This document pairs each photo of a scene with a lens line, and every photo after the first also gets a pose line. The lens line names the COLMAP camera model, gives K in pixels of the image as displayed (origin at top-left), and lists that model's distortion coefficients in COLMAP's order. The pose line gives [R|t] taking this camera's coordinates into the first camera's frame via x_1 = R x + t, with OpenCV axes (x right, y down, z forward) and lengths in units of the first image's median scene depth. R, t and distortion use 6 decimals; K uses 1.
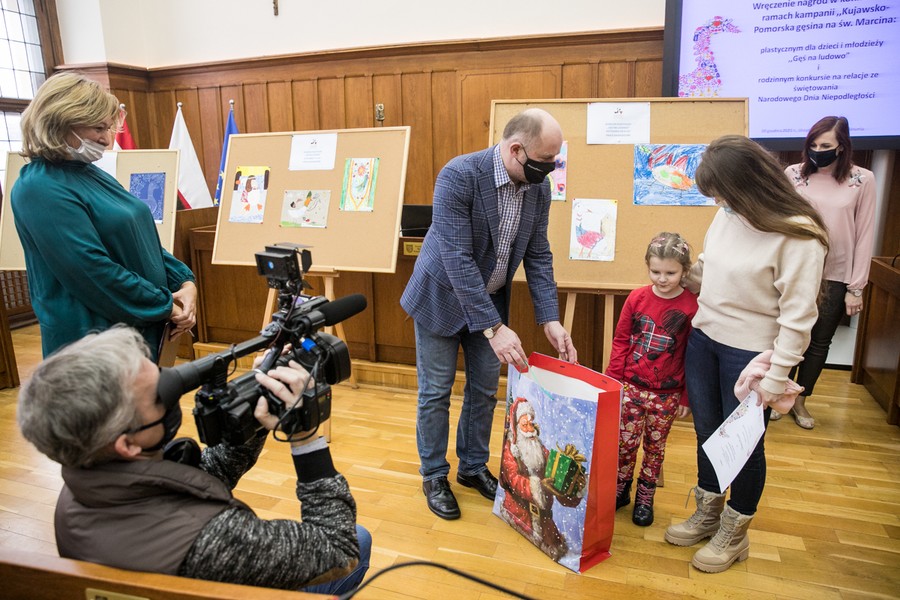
lens RADIAL K [[618.9, 0, 444.0], [0, 618.9, 296.0], [0, 0, 1]] dist [-0.107837, 0.085746]
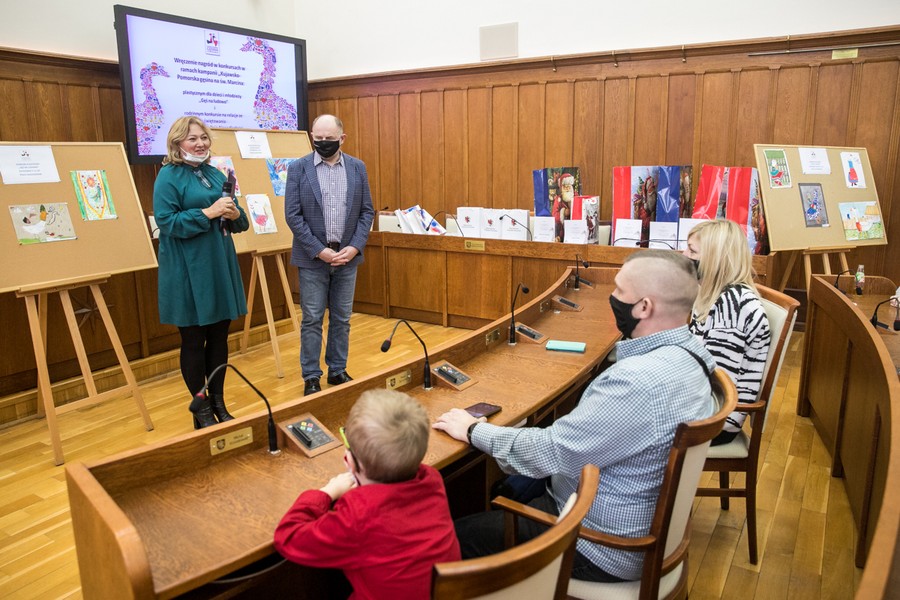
lens RADIAL K [[660.1, 0, 442.4], [0, 660.1, 298.3], [0, 0, 1]] dist [-0.095804, 0.075335]
pose [[0.208804, -0.188886, 0.959543, -0.983625], [0.222100, 0.964692, 0.141569, -0.029503], [-0.952404, 0.183554, 0.243383, 0.168114]]
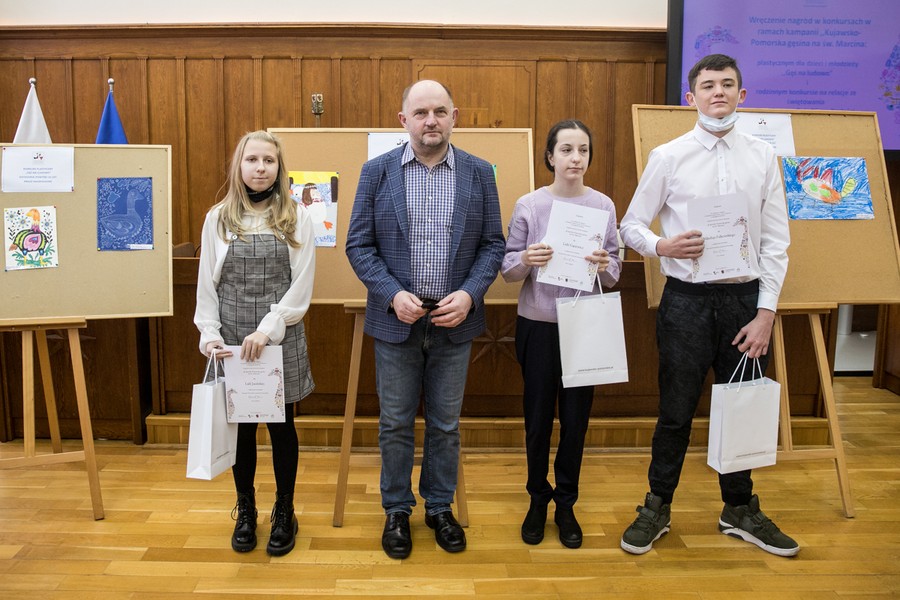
lens RADIAL K [[748.9, 0, 414.9], [0, 748.9, 241.4], [0, 0, 1]] dist [-0.126111, 0.125376]
pose [[0.940520, -0.020411, 0.339125, -0.481332], [0.057024, 0.993517, -0.098352, -0.026885], [-0.334919, 0.111840, 0.935586, 0.097983]]
